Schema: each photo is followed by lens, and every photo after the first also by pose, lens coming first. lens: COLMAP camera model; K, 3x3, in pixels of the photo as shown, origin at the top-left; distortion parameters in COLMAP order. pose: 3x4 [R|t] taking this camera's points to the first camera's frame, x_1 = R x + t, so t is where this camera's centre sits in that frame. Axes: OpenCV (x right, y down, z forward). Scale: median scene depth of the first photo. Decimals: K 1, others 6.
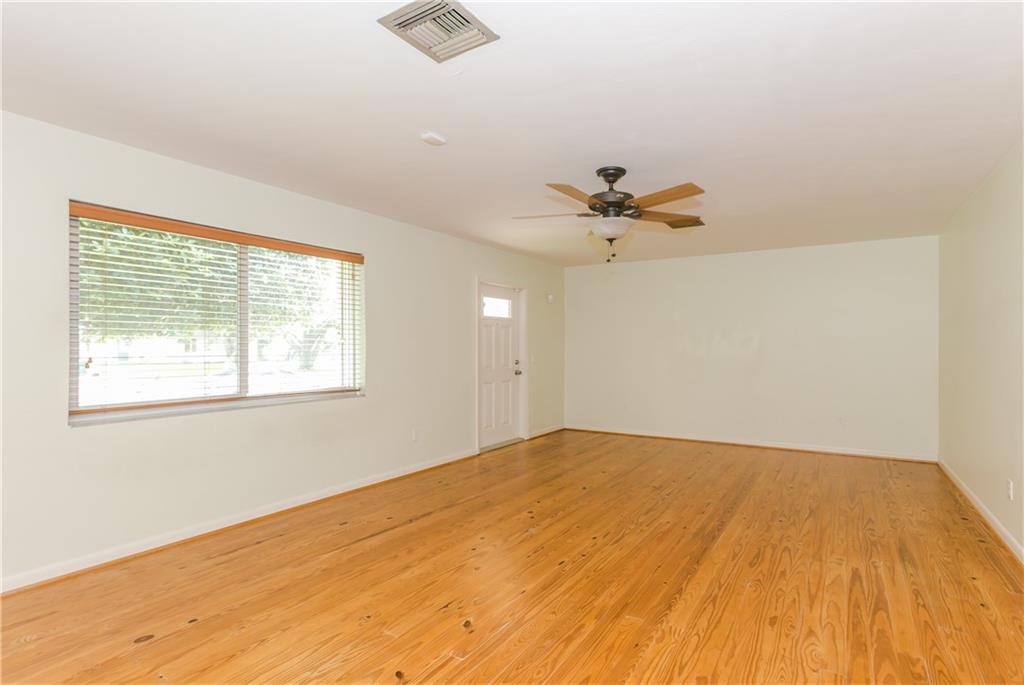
lens RADIAL K [[548.2, 0, 506.2], [0, 548.2, 346.3], [0, 0, 1]] dist [-0.021695, 0.025102]
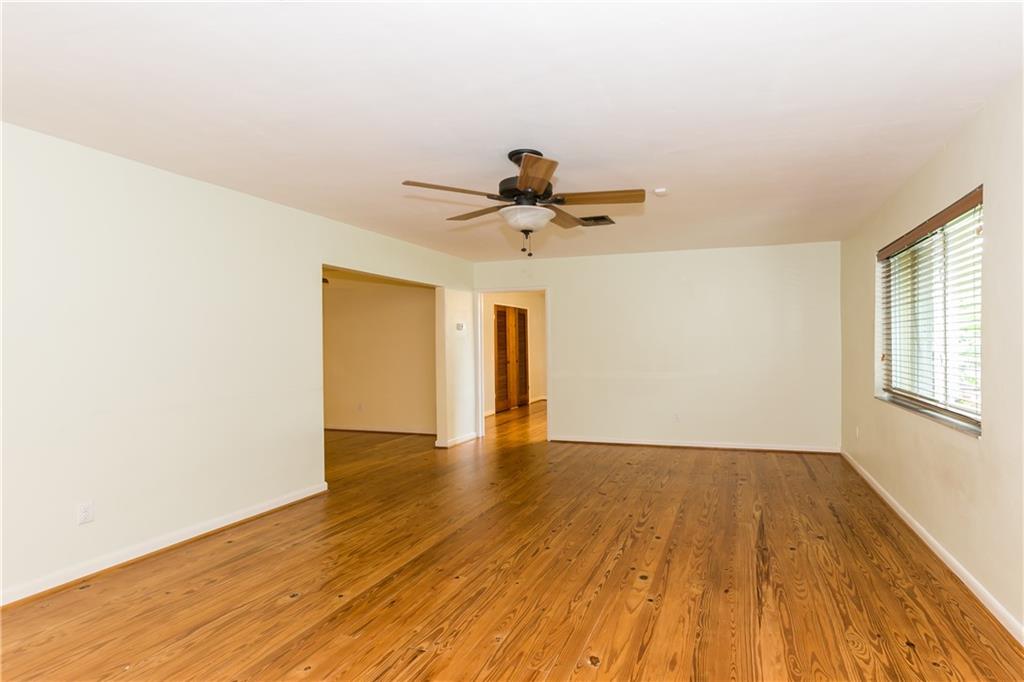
lens RADIAL K [[548.2, 0, 506.2], [0, 548.2, 344.8], [0, 0, 1]] dist [-0.021695, 0.025102]
pose [[-0.986896, 0.009458, -0.161080, 0.381425], [0.009698, 0.999953, -0.000701, 0.001312], [0.161066, -0.002254, -0.986941, 1.927424]]
